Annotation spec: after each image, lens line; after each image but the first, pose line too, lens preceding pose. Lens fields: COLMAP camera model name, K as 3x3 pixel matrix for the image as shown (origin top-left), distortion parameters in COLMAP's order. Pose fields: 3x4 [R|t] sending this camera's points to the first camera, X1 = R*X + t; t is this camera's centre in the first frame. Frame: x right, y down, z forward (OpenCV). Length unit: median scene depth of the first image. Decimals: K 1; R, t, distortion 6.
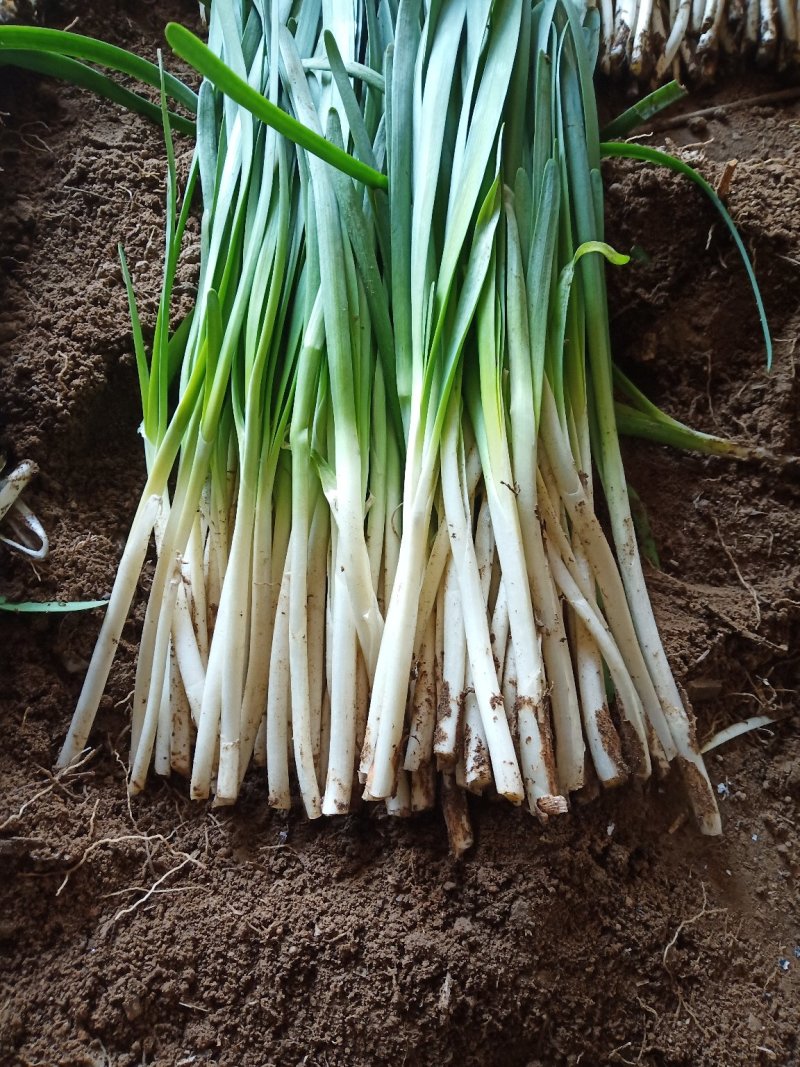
lens RADIAL K [[806.4, 0, 394.9], [0, 806.4, 536.8], [0, 0, 1]] dist [-0.003139, -0.054902]
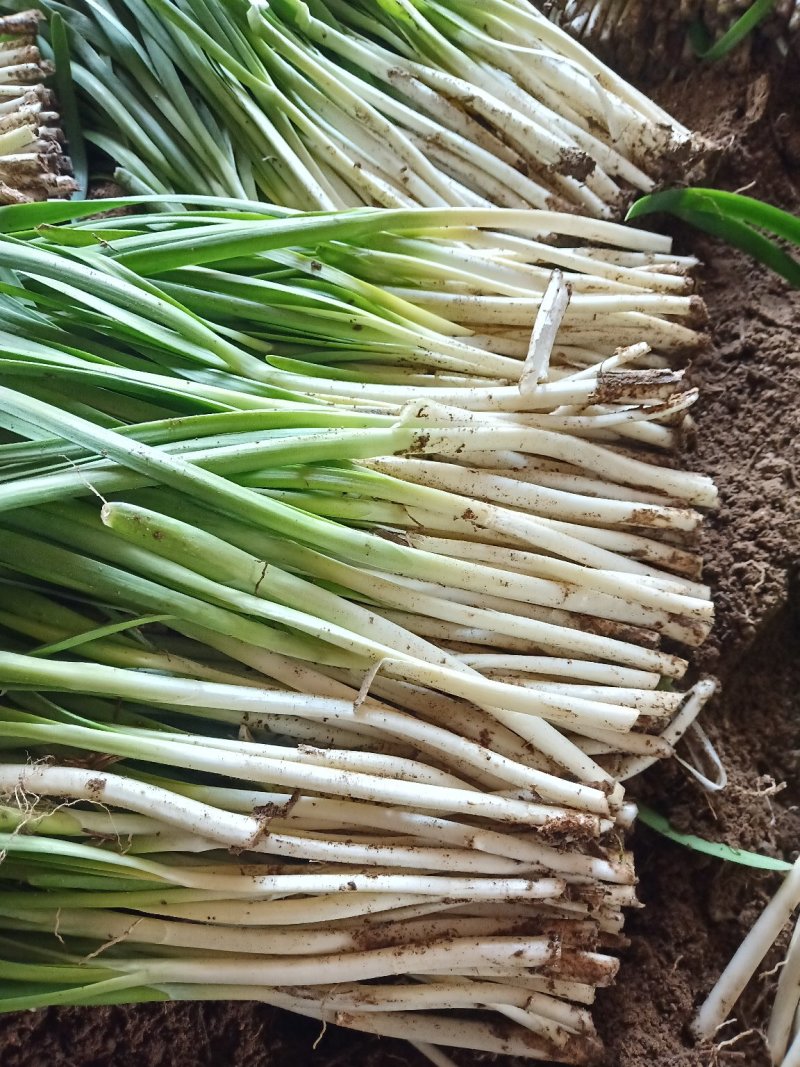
lens RADIAL K [[806.4, 0, 394.9], [0, 806.4, 536.8], [0, 0, 1]] dist [-0.003139, -0.054902]
pose [[0.939174, 0.236421, -0.249113, -0.509737], [-0.250329, 0.967832, -0.025236, -0.114177], [0.235133, 0.086061, 0.968146, -0.000262]]
